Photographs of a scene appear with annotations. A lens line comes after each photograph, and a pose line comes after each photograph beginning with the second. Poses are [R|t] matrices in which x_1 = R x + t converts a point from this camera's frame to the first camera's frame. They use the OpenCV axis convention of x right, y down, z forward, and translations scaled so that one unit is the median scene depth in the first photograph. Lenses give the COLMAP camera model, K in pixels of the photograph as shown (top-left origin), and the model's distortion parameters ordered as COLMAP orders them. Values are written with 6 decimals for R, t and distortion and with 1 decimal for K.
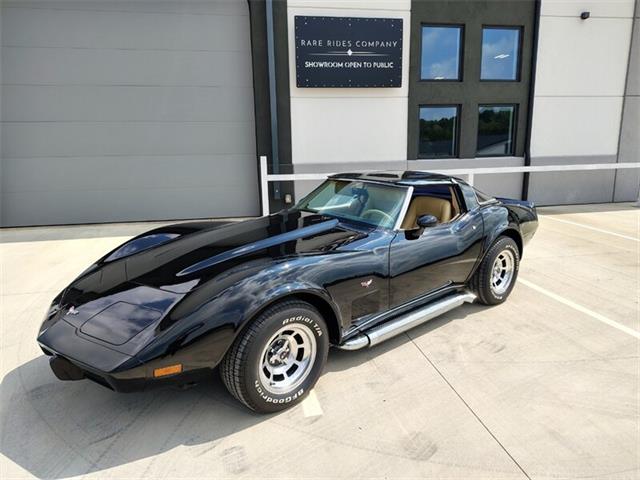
lens RADIAL K [[442.1, 0, 317.8], [0, 442.1, 240.4], [0, 0, 1]] dist [0.019376, -0.018299]
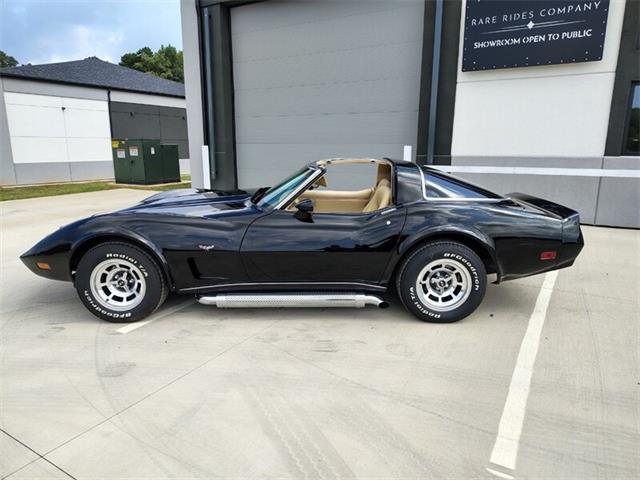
lens RADIAL K [[442.1, 0, 320.2], [0, 442.1, 241.7], [0, 0, 1]] dist [0.019376, -0.018299]
pose [[0.745503, 0.162613, -0.646361, 0.390796], [-0.154340, 0.985540, 0.069930, -0.015396], [0.648386, 0.047627, 0.759820, 0.120080]]
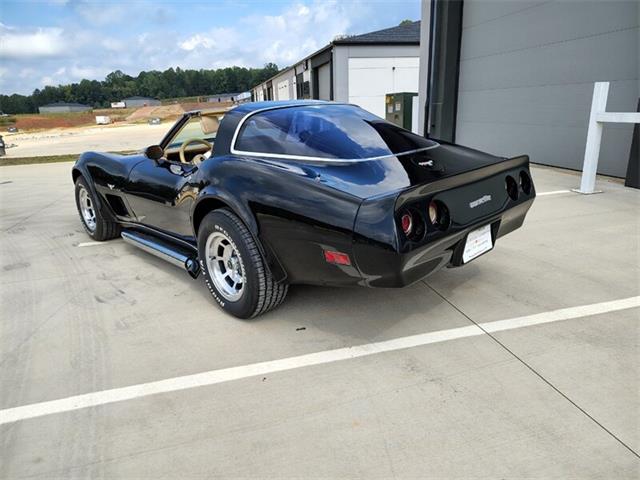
lens RADIAL K [[442.1, 0, 325.2], [0, 442.1, 251.2], [0, 0, 1]] dist [0.019376, -0.018299]
pose [[0.048337, 0.324277, -0.944726, 0.512040], [-0.177989, 0.933490, 0.311313, -0.084685], [0.982845, 0.153103, 0.102840, 0.547465]]
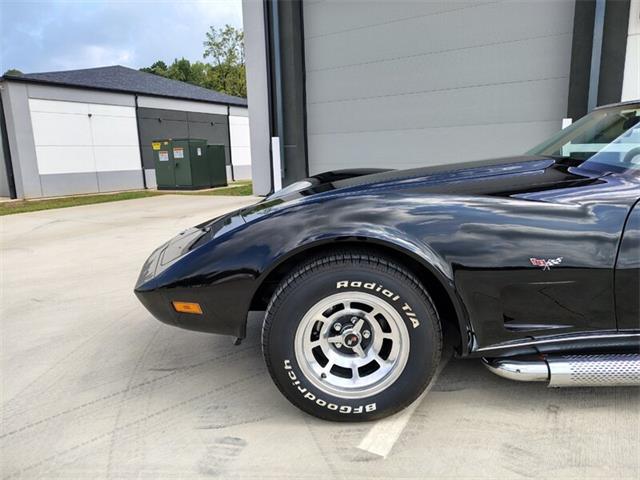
lens RADIAL K [[442.1, 0, 319.4], [0, 442.1, 238.3], [0, 0, 1]] dist [0.019376, -0.018299]
pose [[0.731430, 0.123942, -0.670559, 0.097489], [-0.125451, 0.991017, 0.046335, 0.028850], [0.670278, 0.050231, 0.740408, 0.157265]]
